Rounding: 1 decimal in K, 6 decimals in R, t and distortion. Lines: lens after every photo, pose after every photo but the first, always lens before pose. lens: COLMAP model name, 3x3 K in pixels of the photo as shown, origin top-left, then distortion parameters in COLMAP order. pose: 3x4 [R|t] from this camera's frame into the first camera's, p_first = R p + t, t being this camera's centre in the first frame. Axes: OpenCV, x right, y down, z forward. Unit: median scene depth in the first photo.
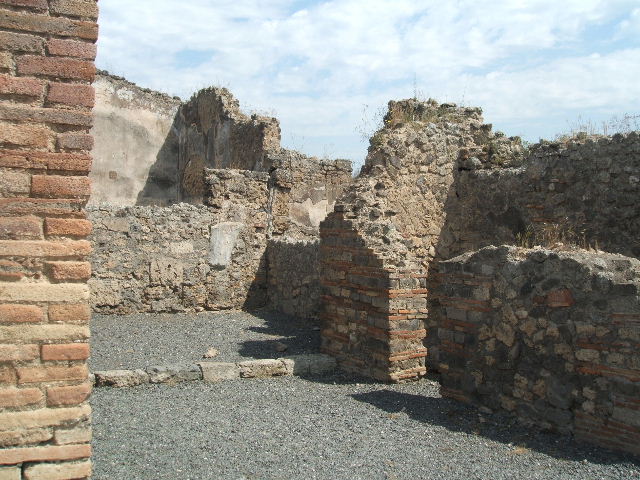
lens RADIAL K [[728.8, 0, 310.9], [0, 728.8, 222.4], [0, 0, 1]] dist [-0.121315, 0.000000]
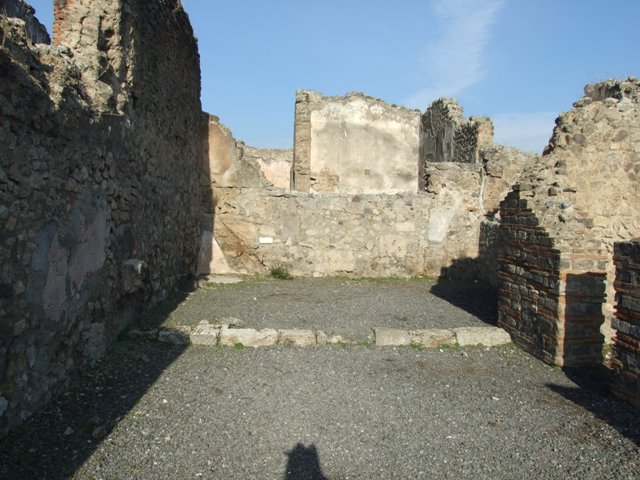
lens RADIAL K [[508.2, 0, 321.5], [0, 508.2, 235.4], [0, 0, 1]] dist [-0.064667, 0.060842]
pose [[0.907500, 0.020674, -0.419544, 0.080599], [-0.000750, 0.998866, 0.047598, 0.012361], [0.420052, -0.042880, 0.906486, 0.224865]]
